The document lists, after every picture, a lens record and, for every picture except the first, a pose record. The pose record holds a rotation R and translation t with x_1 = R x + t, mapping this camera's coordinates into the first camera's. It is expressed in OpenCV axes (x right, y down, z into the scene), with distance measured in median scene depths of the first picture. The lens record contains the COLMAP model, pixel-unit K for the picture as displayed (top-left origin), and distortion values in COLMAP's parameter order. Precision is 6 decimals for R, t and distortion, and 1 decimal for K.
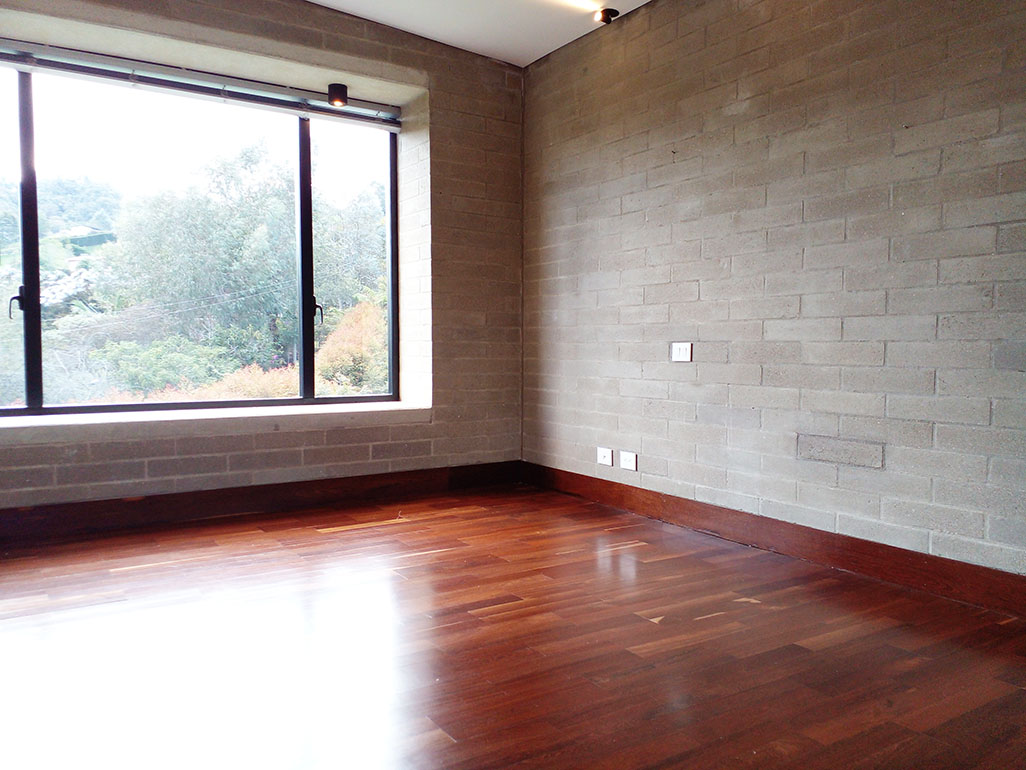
lens RADIAL K [[816.4, 0, 505.3], [0, 816.4, 382.9], [0, 0, 1]] dist [0.049827, -0.062107]
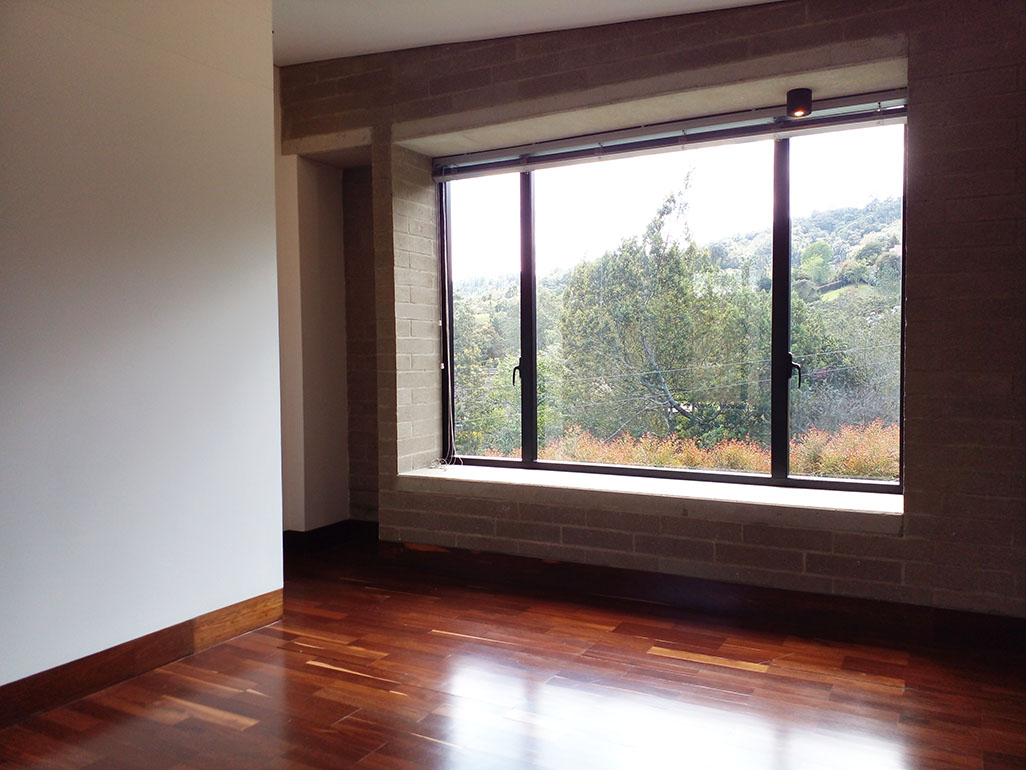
lens RADIAL K [[816.4, 0, 512.3], [0, 816.4, 390.3], [0, 0, 1]] dist [0.049827, -0.062107]
pose [[0.486822, 0.019824, -0.873276, 0.399071], [-0.040142, 0.999194, 0.000305, -0.069486], [0.872579, 0.034907, 0.487225, 0.423074]]
